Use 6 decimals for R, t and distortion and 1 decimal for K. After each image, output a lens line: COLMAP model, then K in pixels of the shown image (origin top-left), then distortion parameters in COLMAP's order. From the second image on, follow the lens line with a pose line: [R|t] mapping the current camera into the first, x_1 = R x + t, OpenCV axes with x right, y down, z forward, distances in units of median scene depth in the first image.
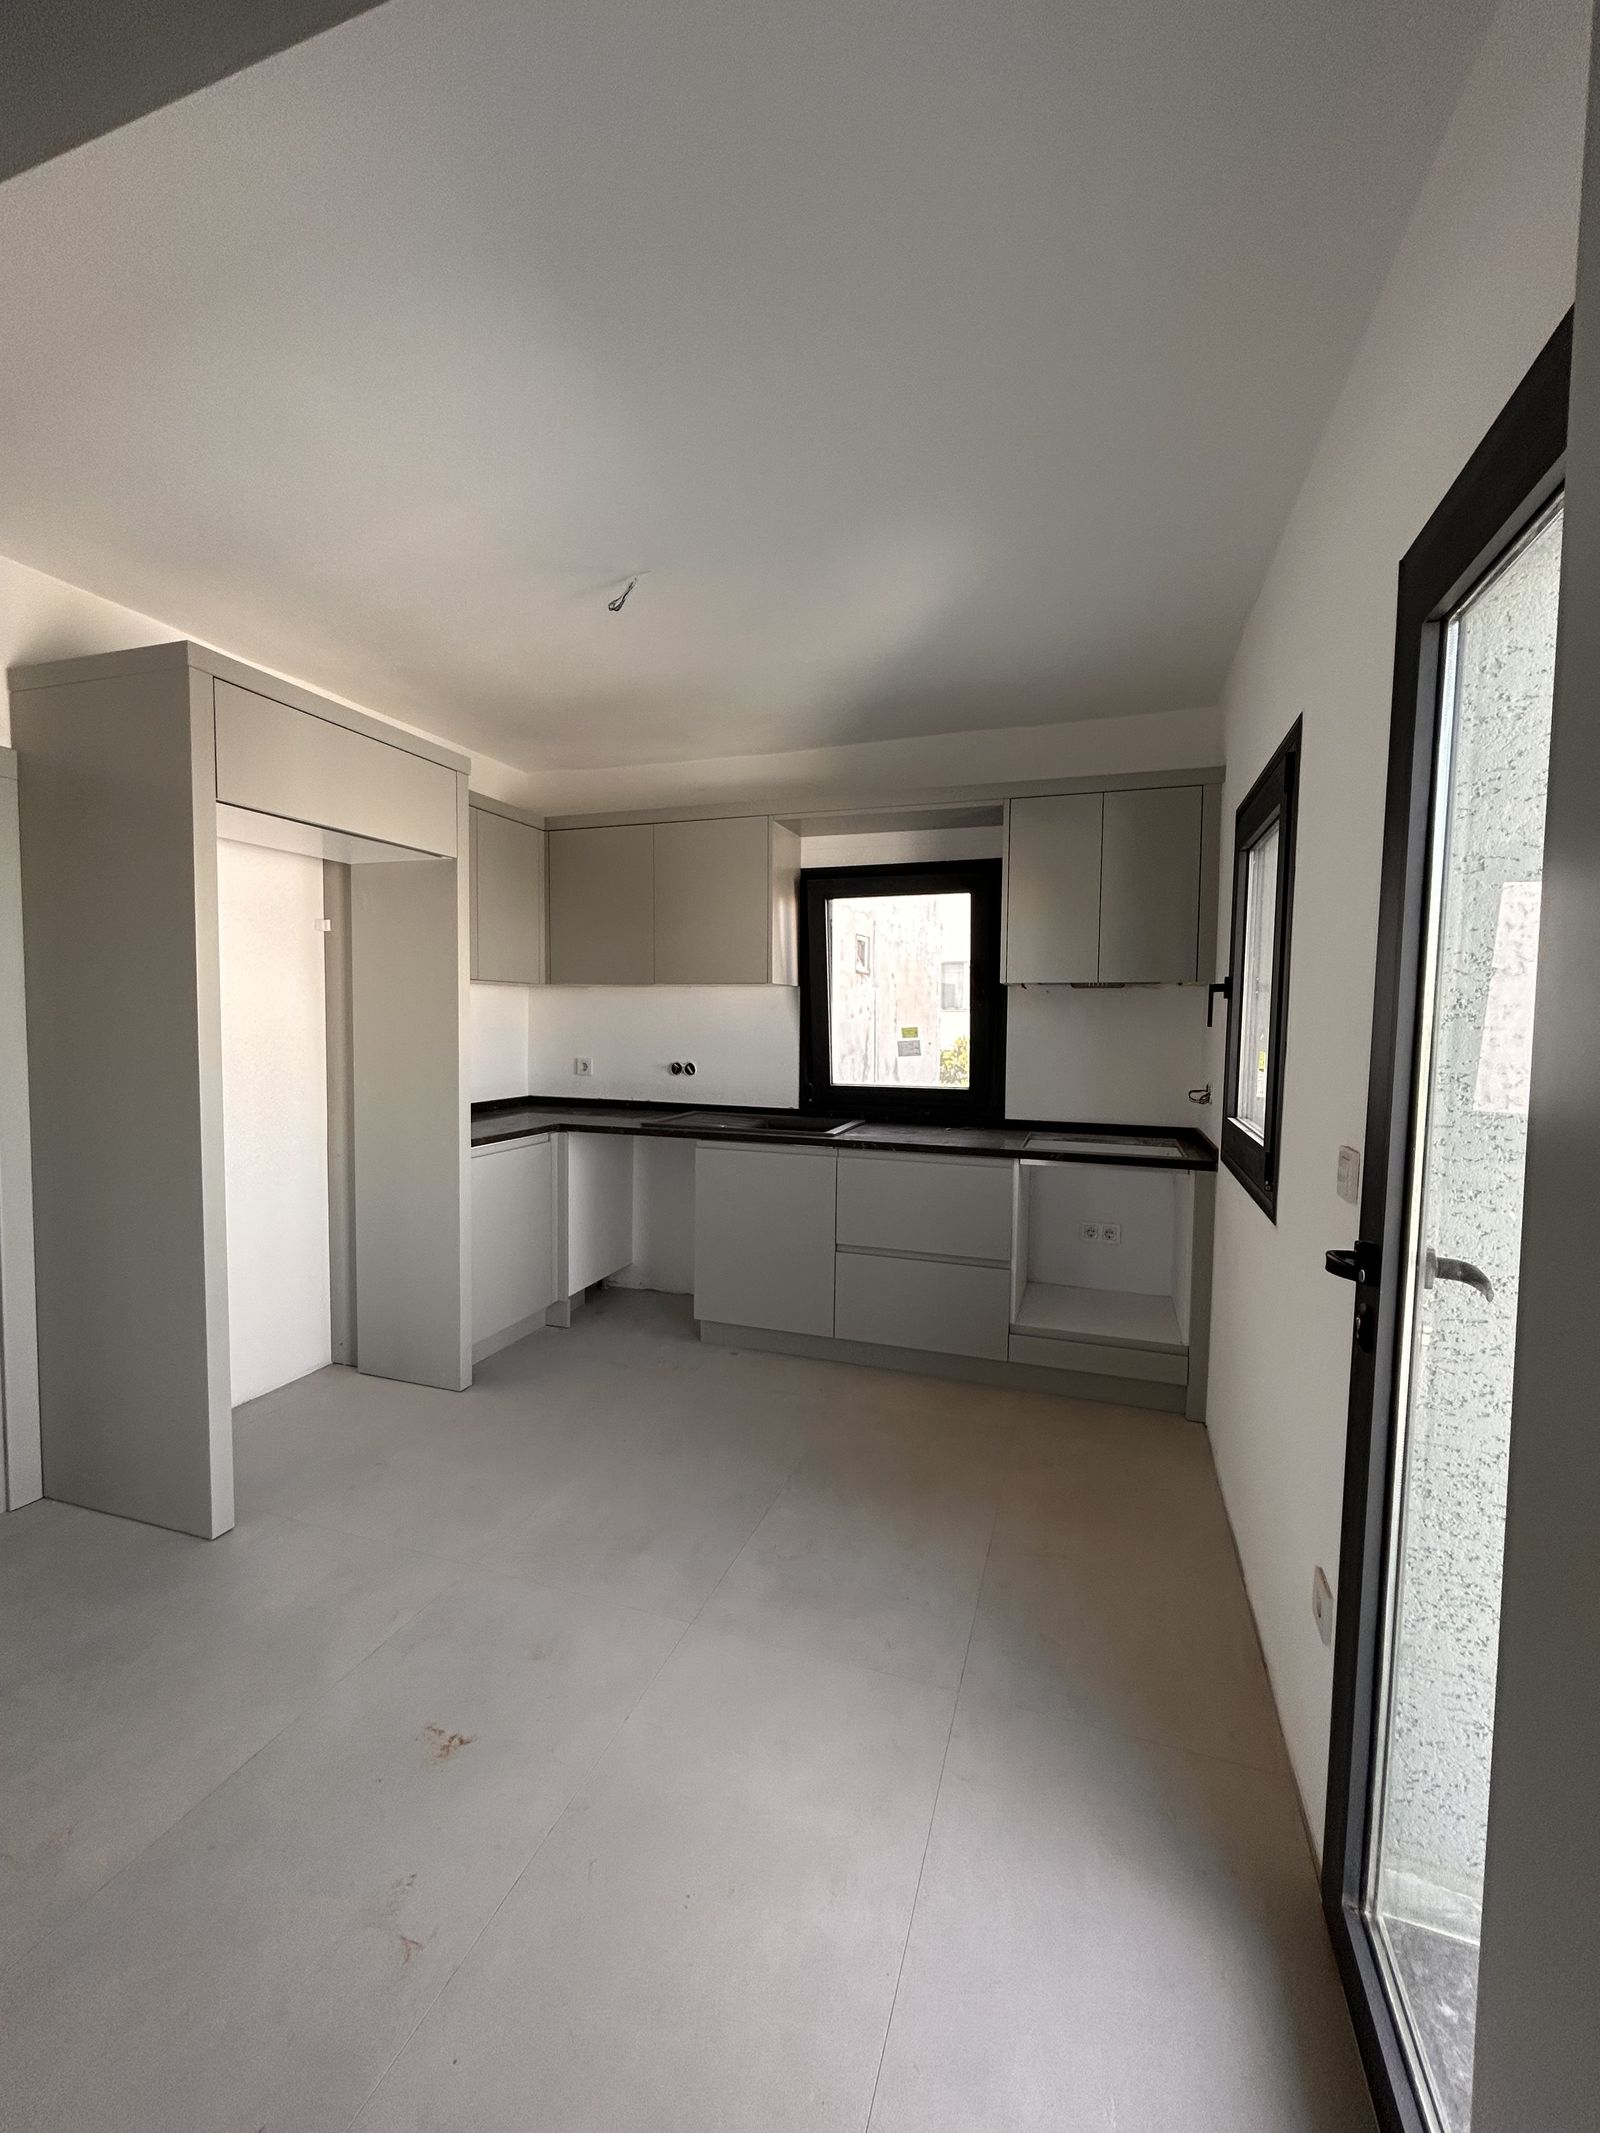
lens RADIAL K [[860.2, 0, 800.0], [0, 860.2, 1066.5], [0, 0, 1]] dist [-0.000297, 0.000557]
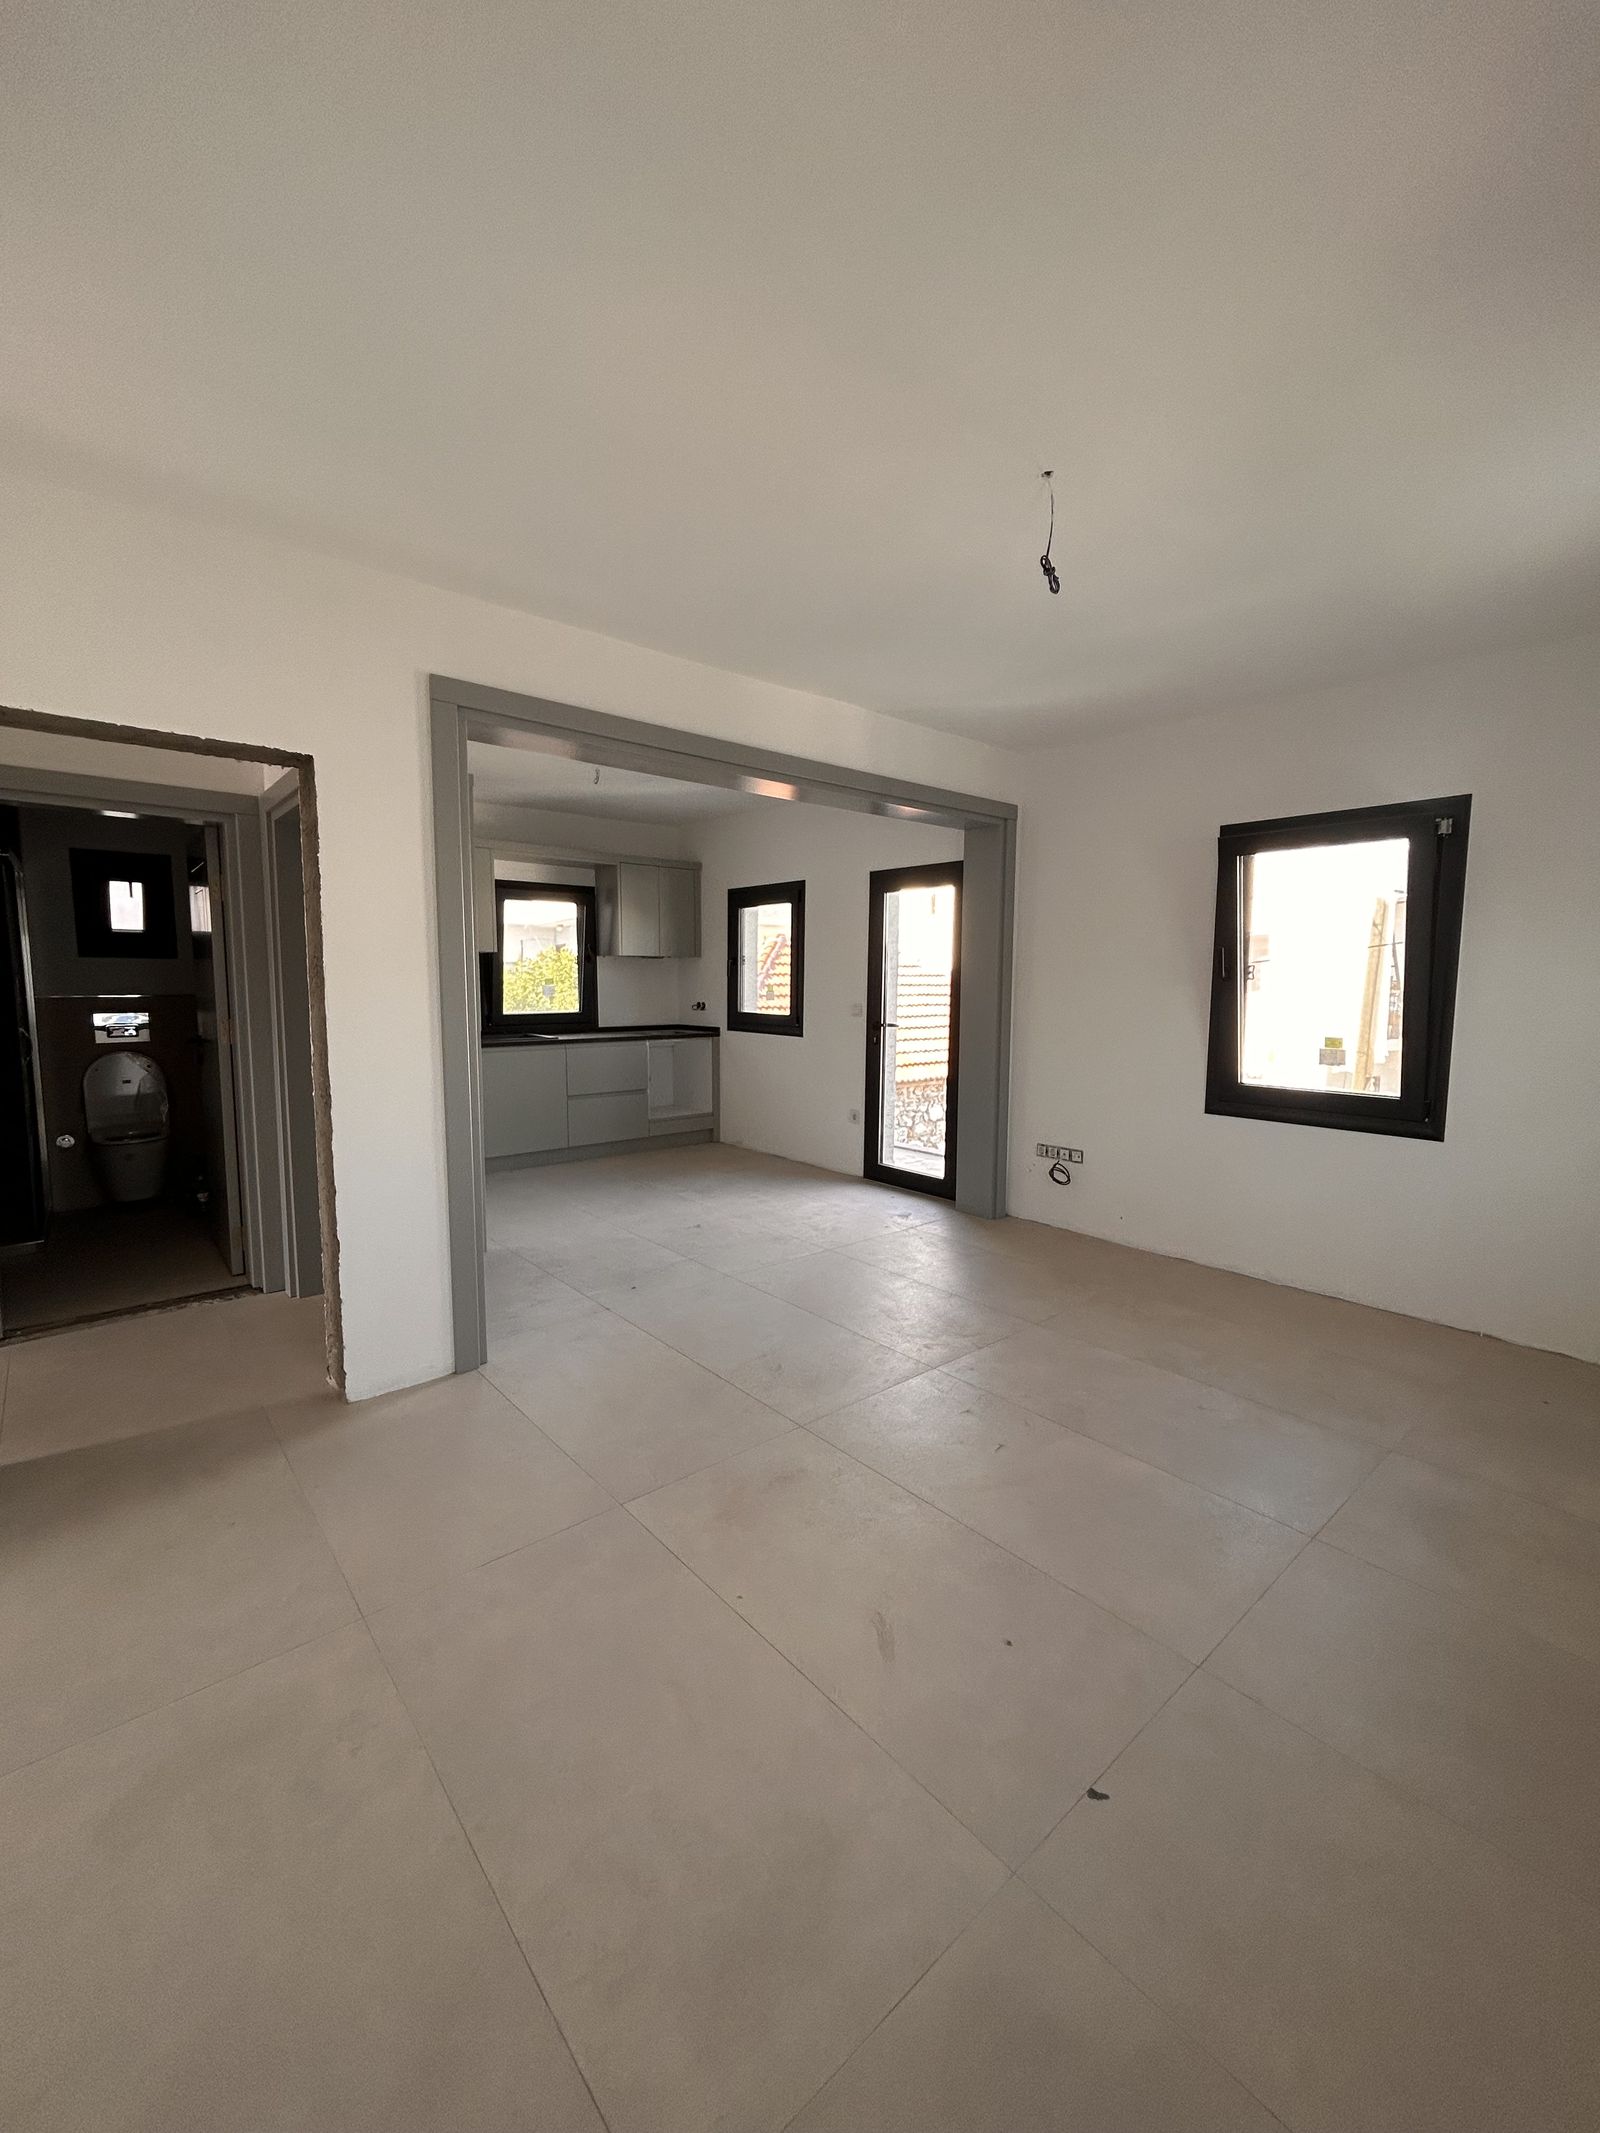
lens RADIAL K [[860.2, 0, 800.0], [0, 860.2, 1066.5], [0, 0, 1]] dist [-0.000297, 0.000557]
pose [[0.496123, -0.096292, 0.862896, -1.245549], [0.051071, 0.995347, 0.081709, 0.017218], [-0.866749, 0.003532, 0.498732, -0.335984]]
